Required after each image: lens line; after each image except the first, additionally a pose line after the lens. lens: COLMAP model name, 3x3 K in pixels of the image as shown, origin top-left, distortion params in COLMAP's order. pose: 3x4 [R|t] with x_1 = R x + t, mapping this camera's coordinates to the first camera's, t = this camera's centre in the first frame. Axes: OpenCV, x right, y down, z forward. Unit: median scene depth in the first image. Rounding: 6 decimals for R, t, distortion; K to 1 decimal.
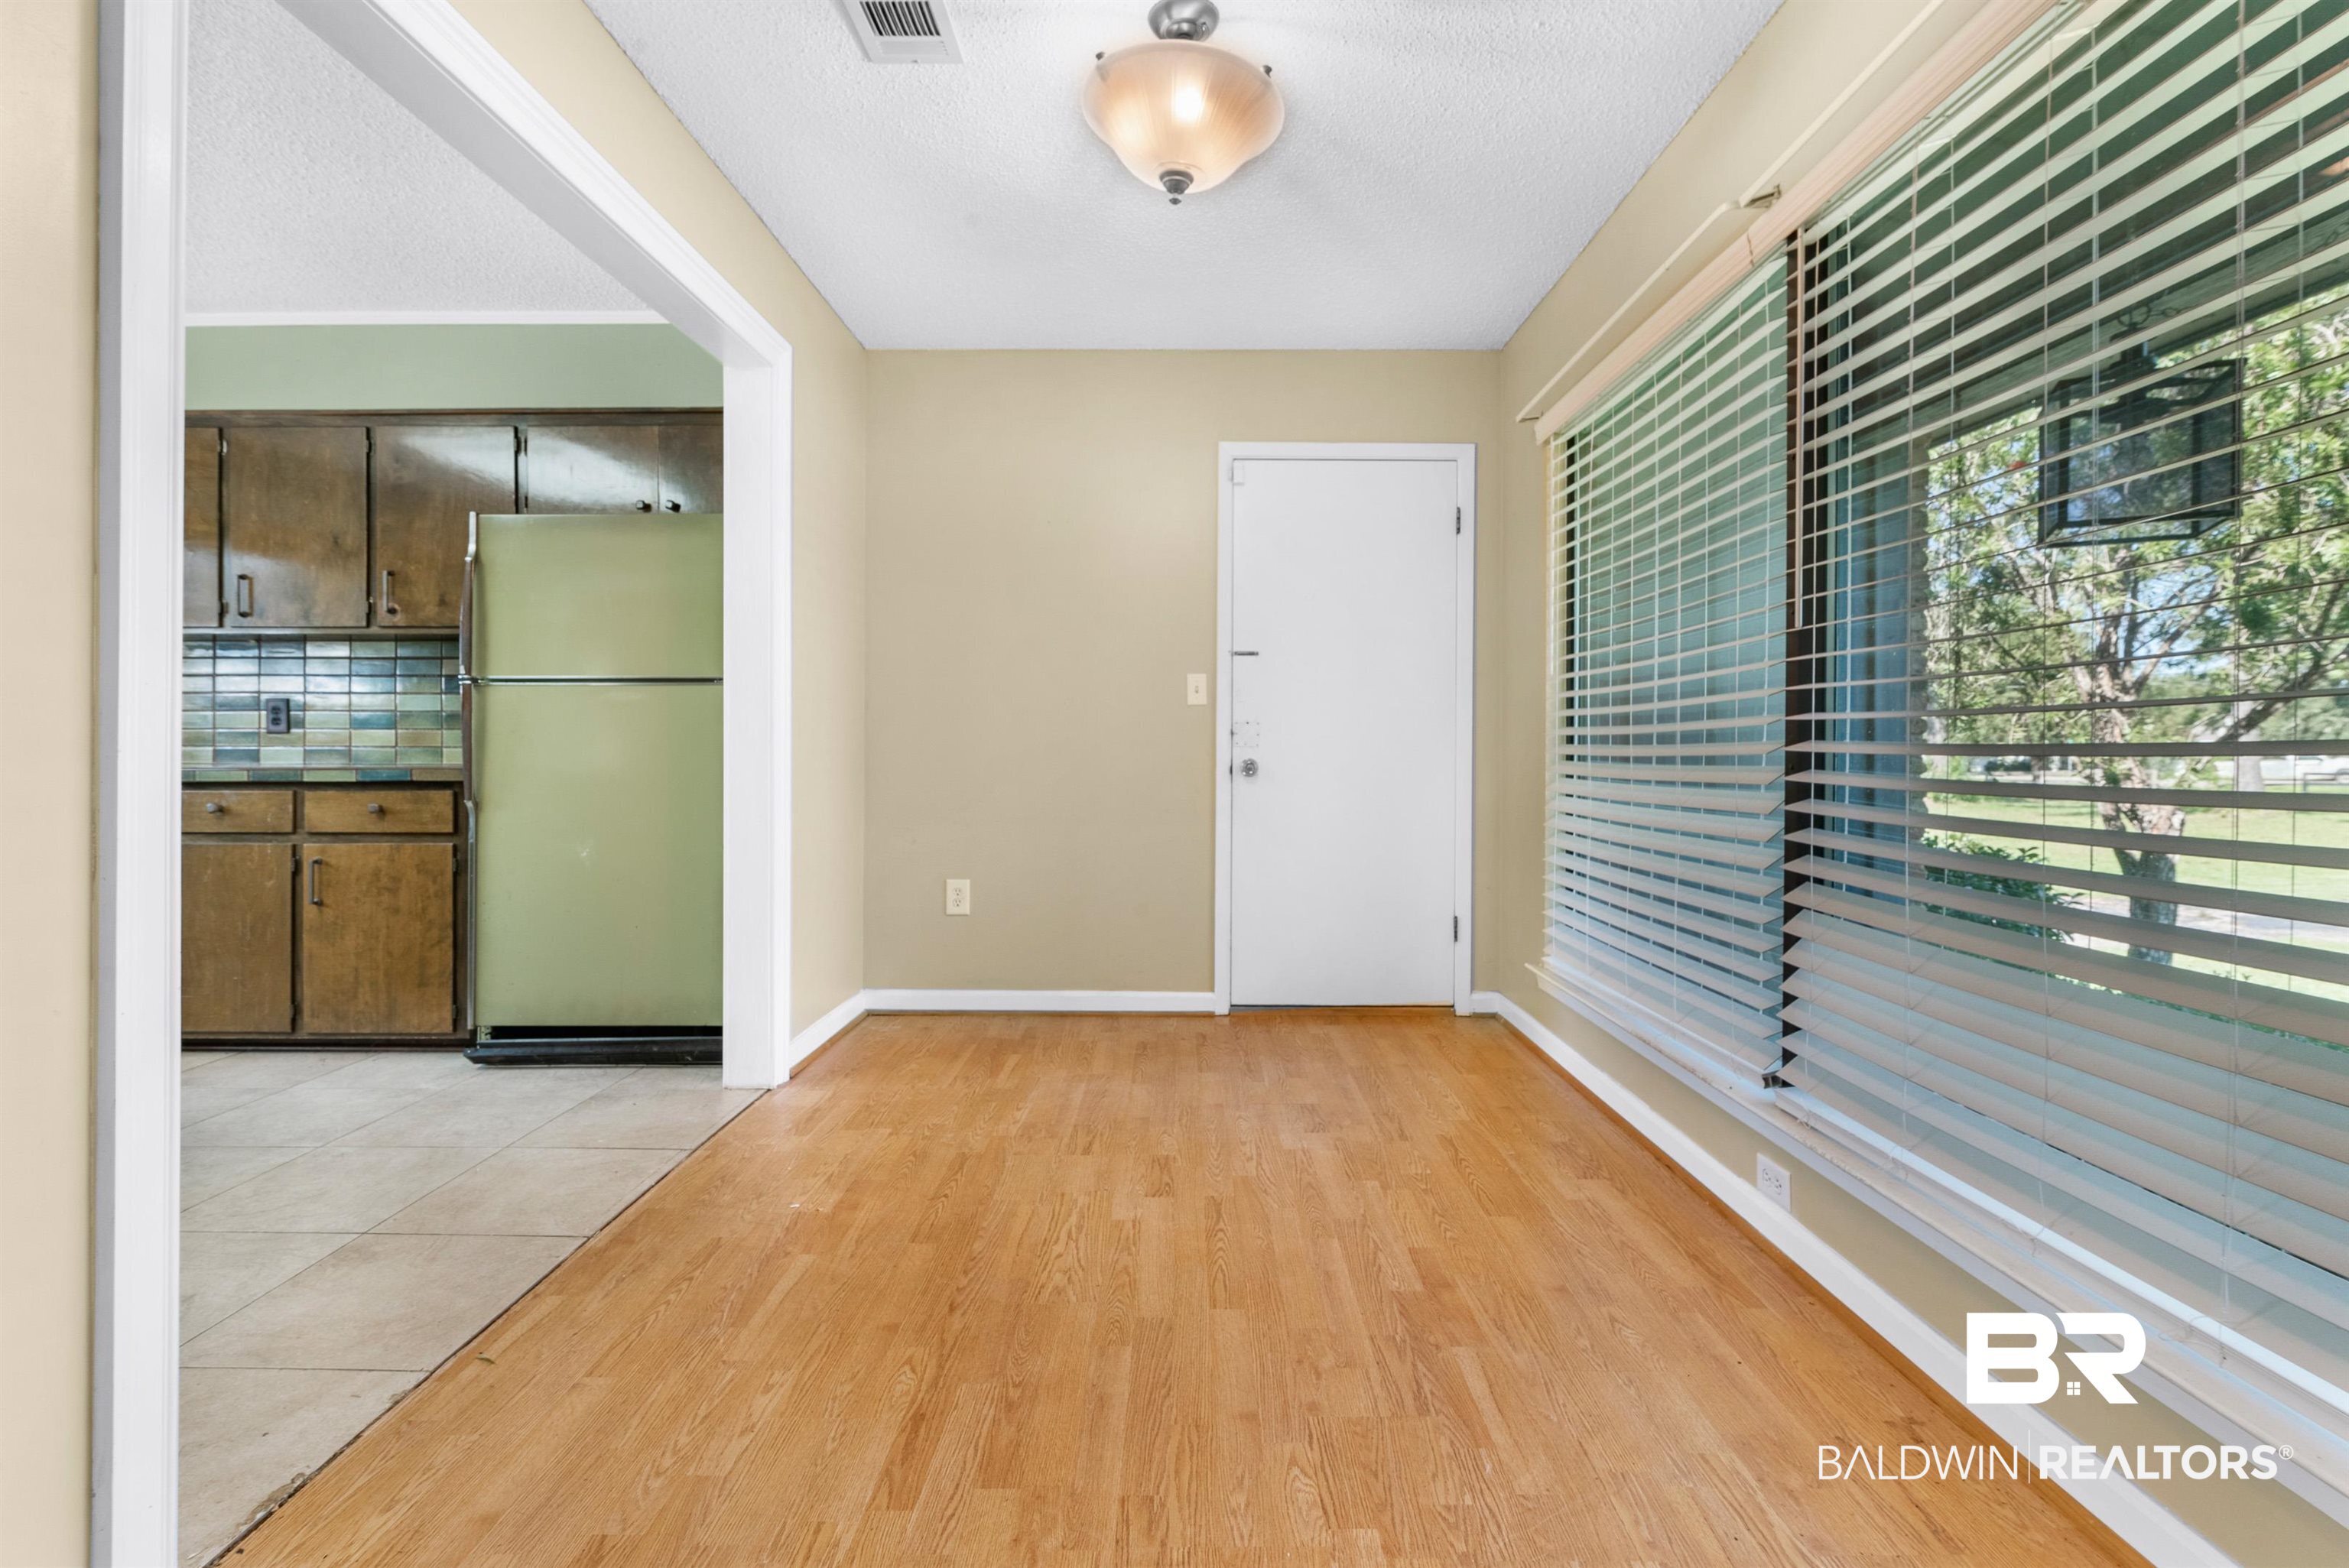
lens RADIAL K [[1083.5, 0, 1177.8], [0, 1083.5, 758.9], [0, 0, 1]] dist [-0.000764, 0.000943]
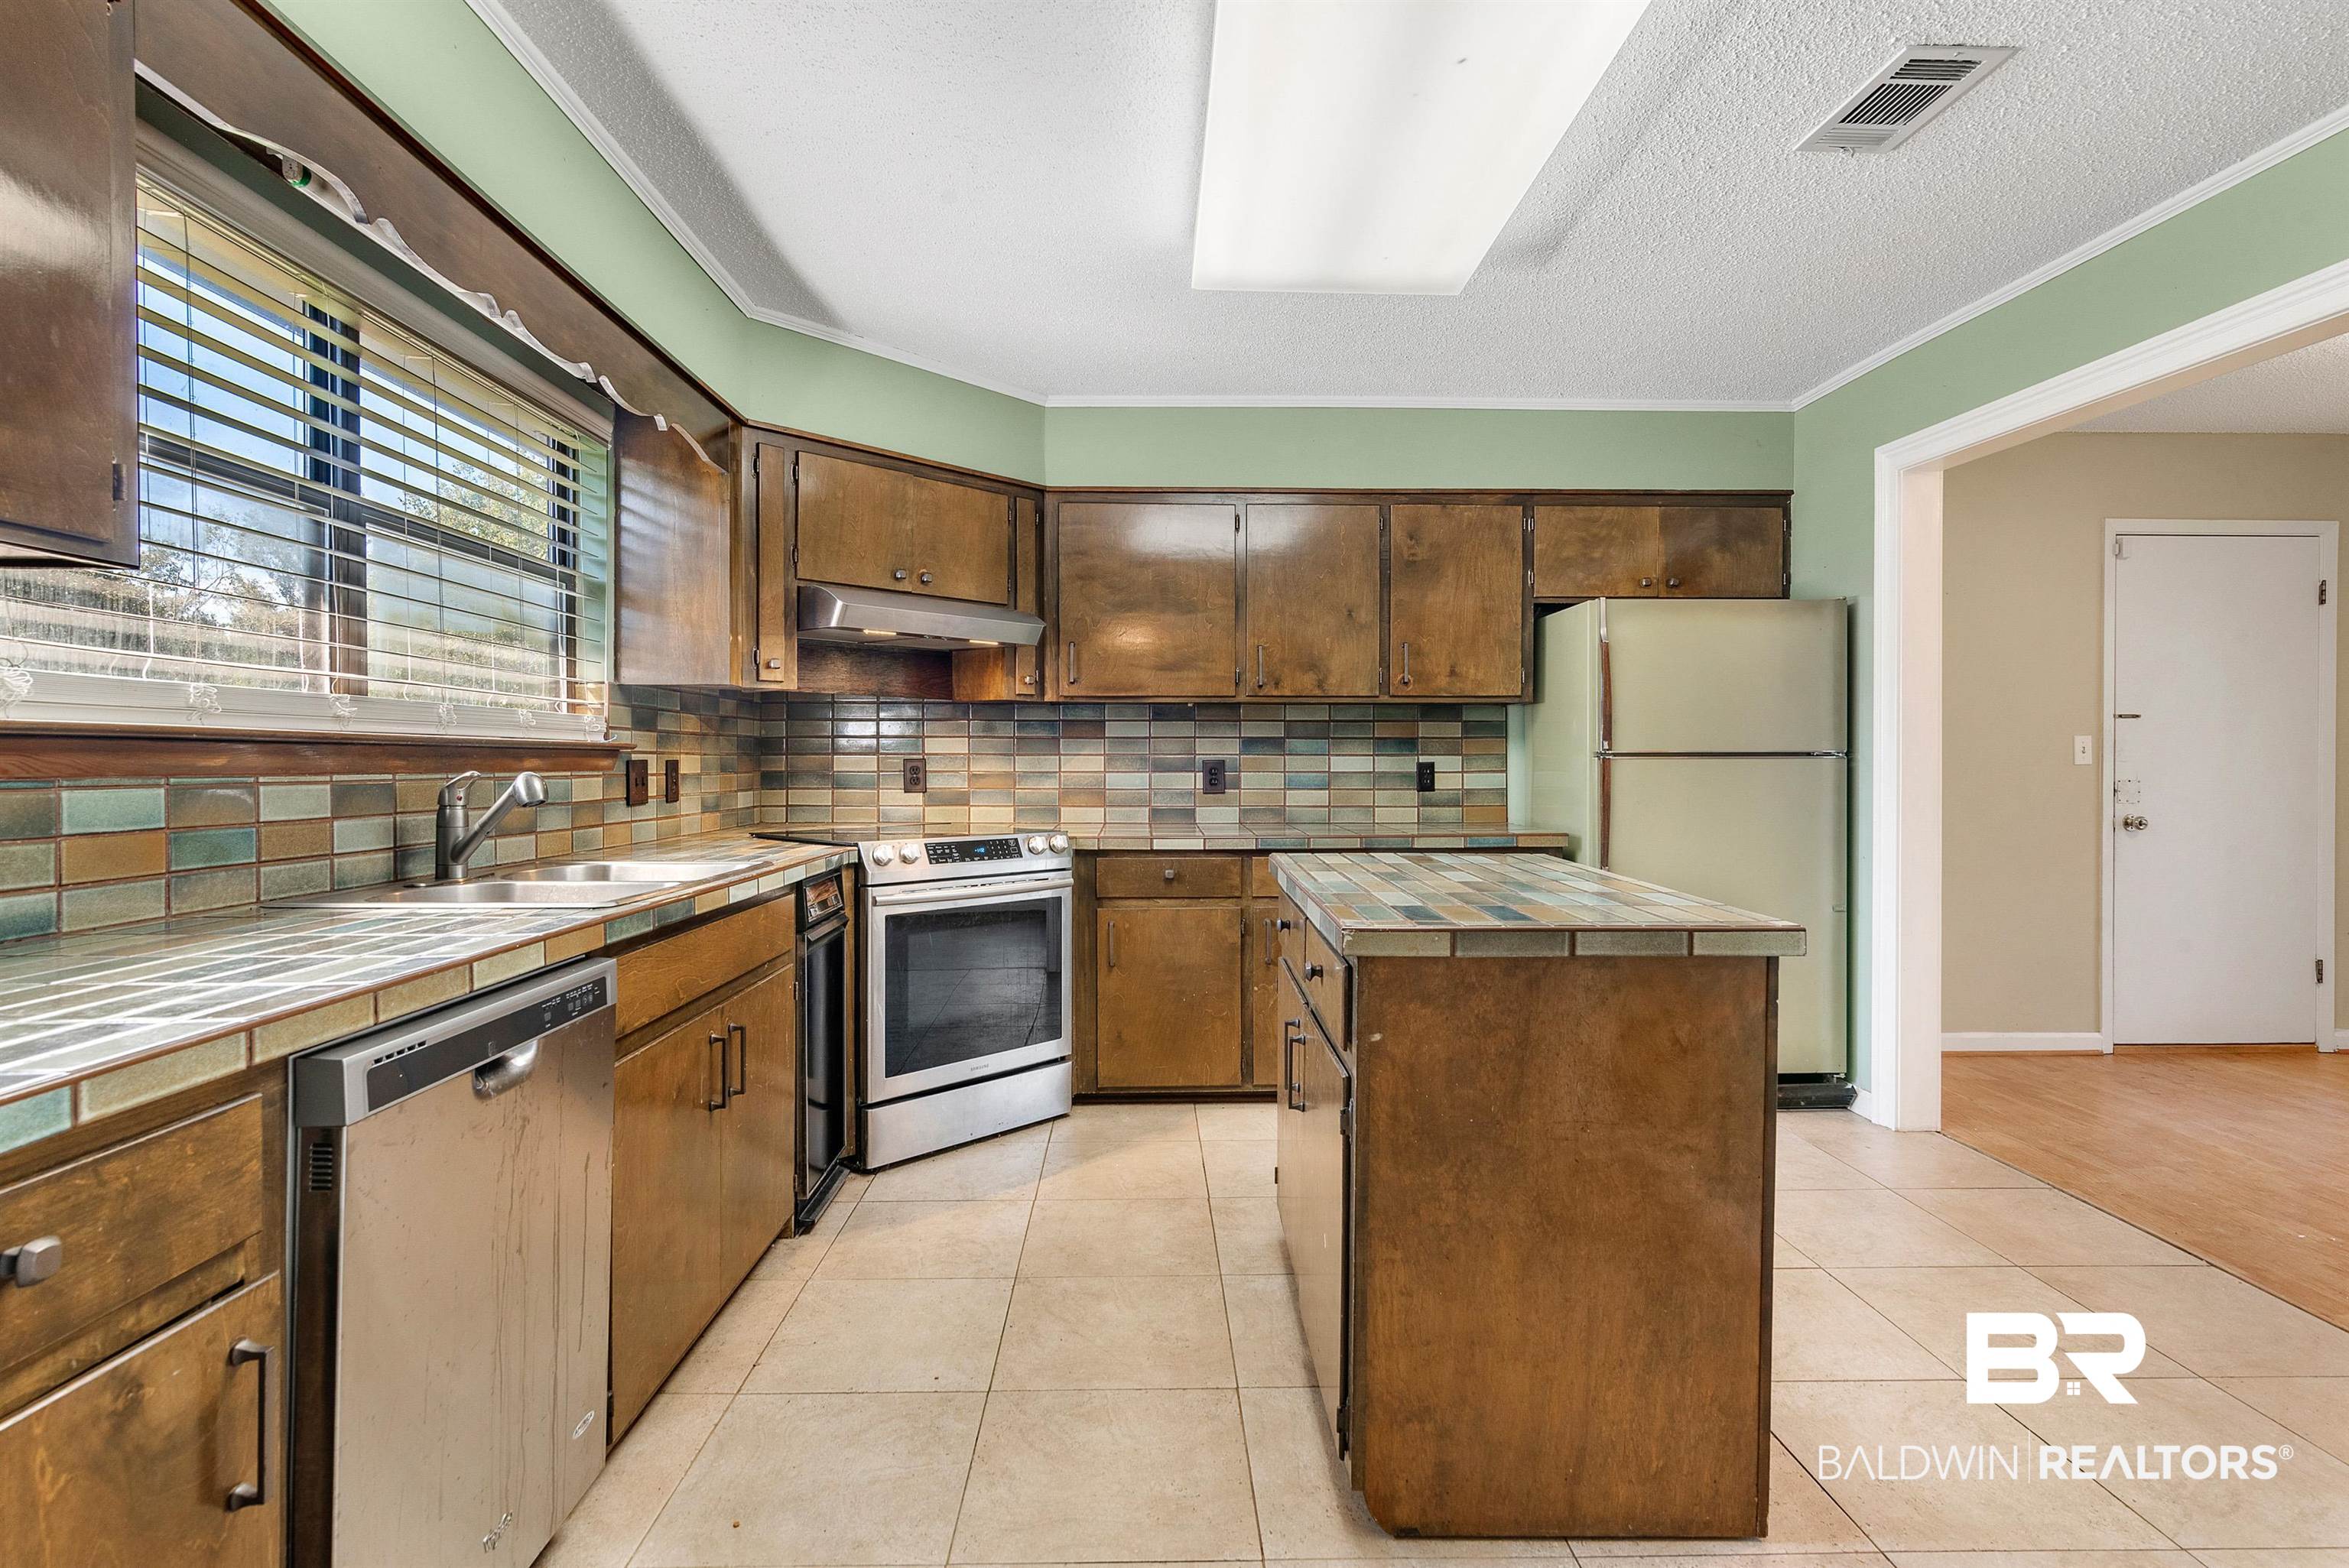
lens RADIAL K [[1139.2, 0, 1195.3], [0, 1139.2, 777.4], [0, 0, 1]] dist [-0.003748, 0.001131]
pose [[0.999227, -0.004256, 0.039082, -1.112225], [0.003959, 0.999963, 0.007684, -0.060796], [-0.039113, -0.007523, 0.999206, -0.107252]]
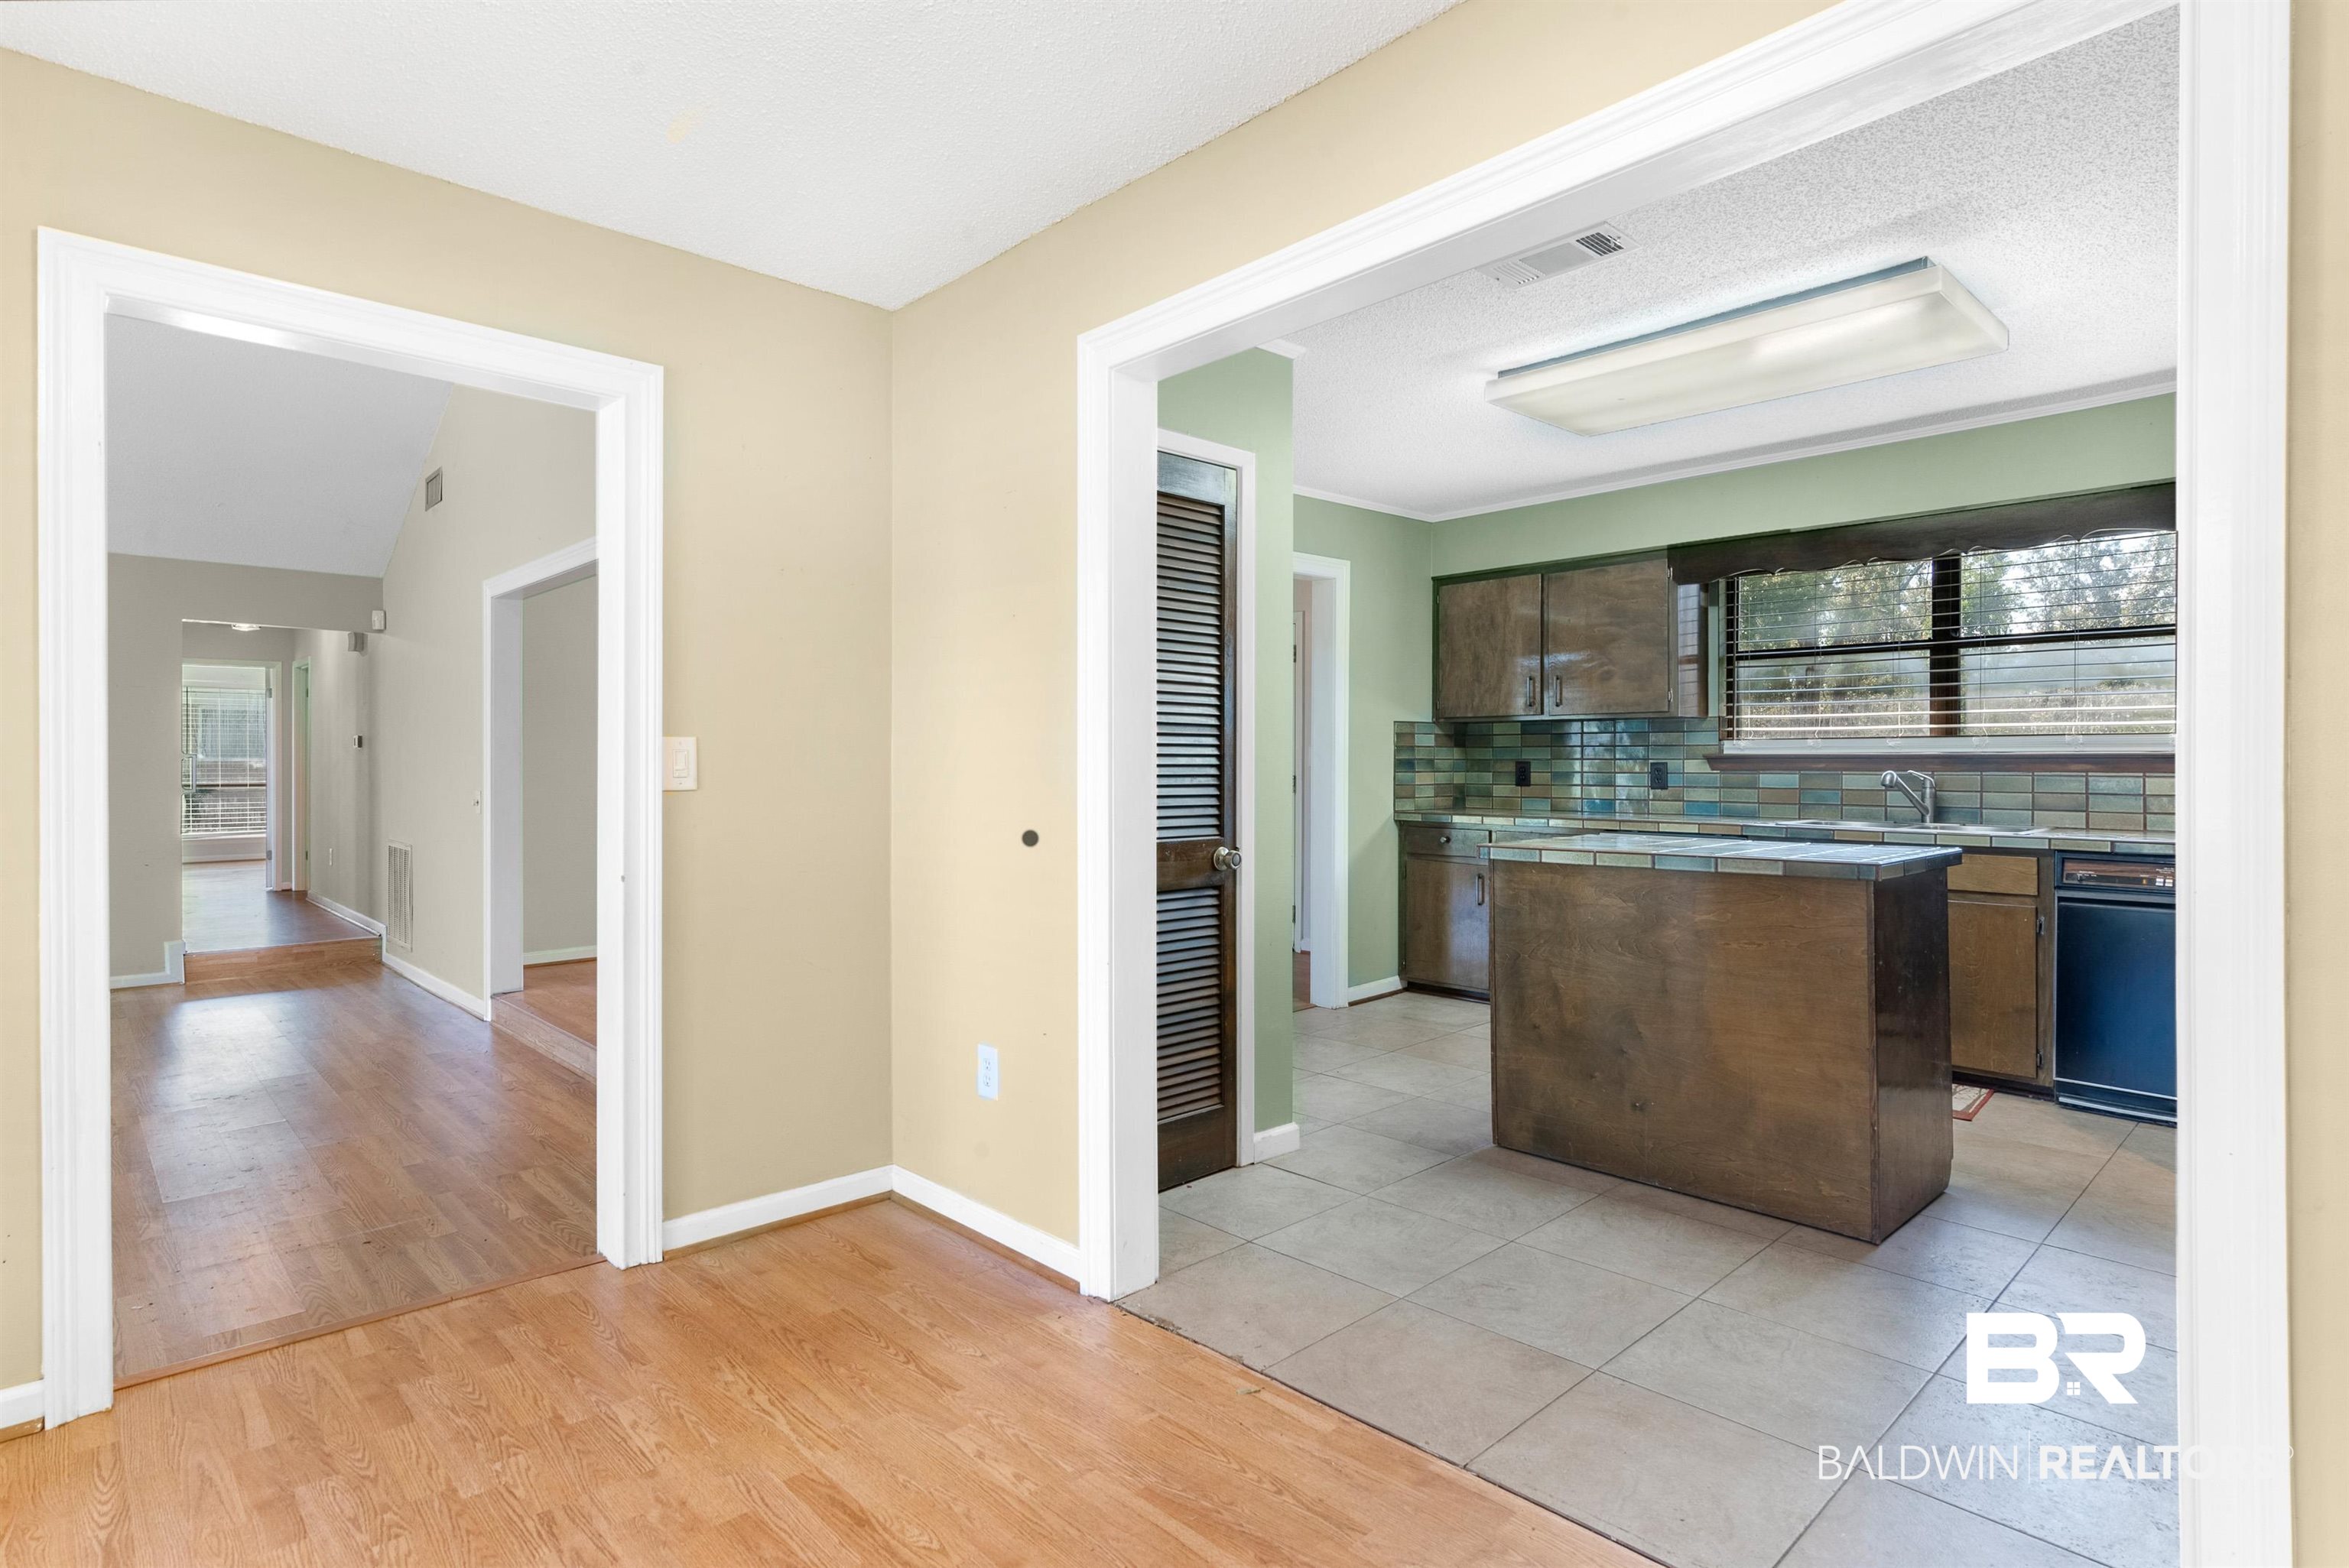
lens RADIAL K [[1201.3, 0, 1178.9], [0, 1201.3, 761.4], [0, 0, 1]] dist [0.002907, -0.000788]
pose [[-0.717392, -0.001987, -0.696666, 0.177823], [-0.004829, 0.999986, 0.002121, -0.071309], [0.696652, 0.004886, -0.717392, 1.008418]]
